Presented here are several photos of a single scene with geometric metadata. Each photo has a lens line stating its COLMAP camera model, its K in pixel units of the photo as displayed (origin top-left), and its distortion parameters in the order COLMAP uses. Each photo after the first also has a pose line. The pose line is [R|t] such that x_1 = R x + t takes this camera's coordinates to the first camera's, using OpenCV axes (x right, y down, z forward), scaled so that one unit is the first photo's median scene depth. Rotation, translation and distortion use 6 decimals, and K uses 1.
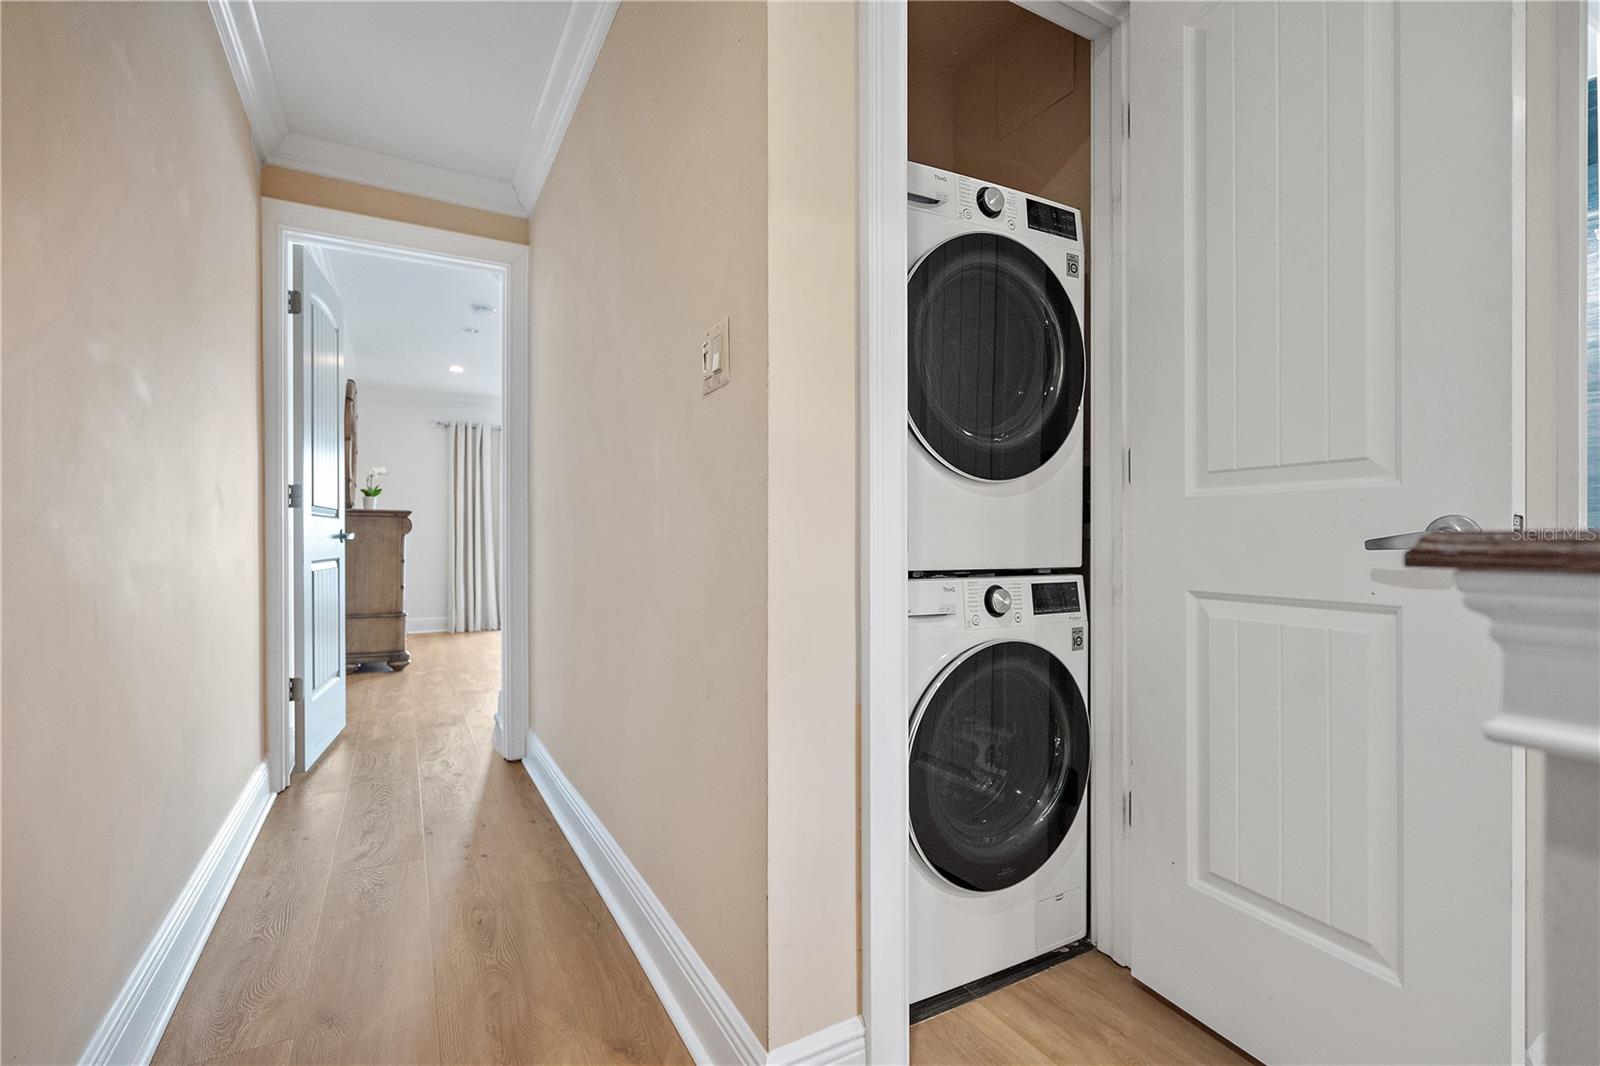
lens RADIAL K [[732.3, 0, 800.0], [0, 732.3, 533.0], [0, 0, 1]] dist [0.000237, 0.000073]
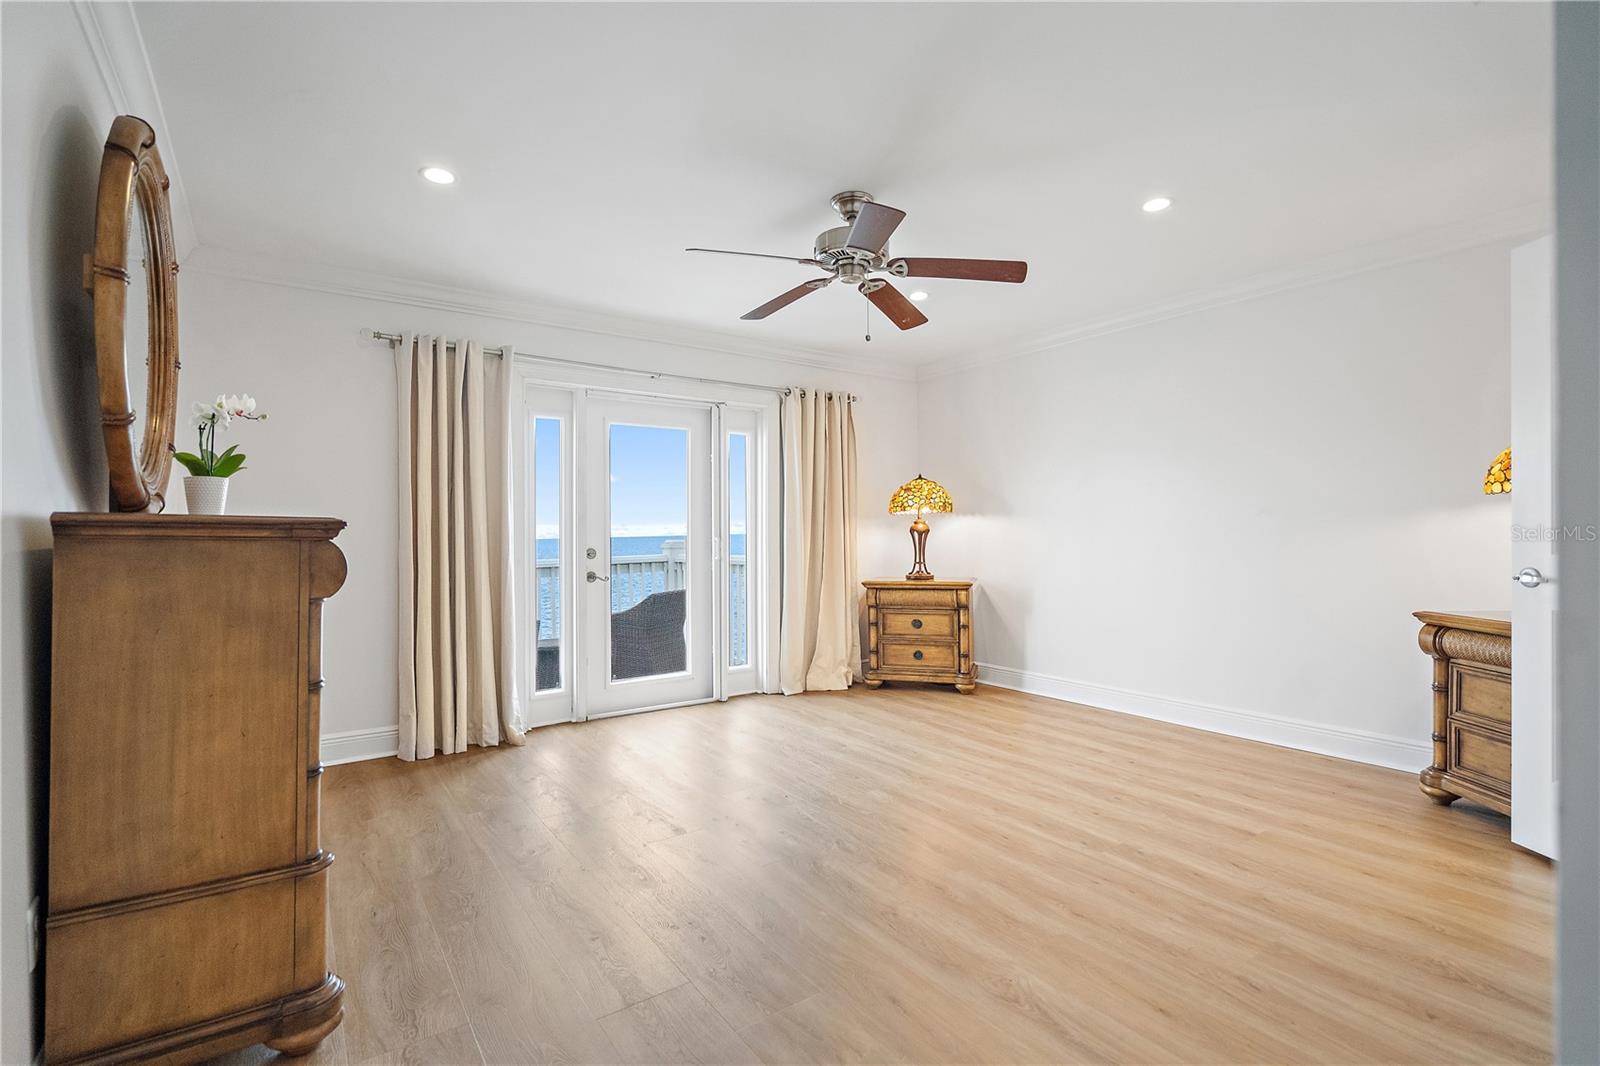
lens RADIAL K [[732.3, 0, 800.0], [0, 732.3, 533.0], [0, 0, 1]] dist [0.000237, 0.000073]
pose [[0.994081, -0.006983, 0.108416, -0.345212], [0.006764, 0.999974, 0.002385, -0.022080], [-0.108430, -0.001637, 0.994103, 0.622968]]
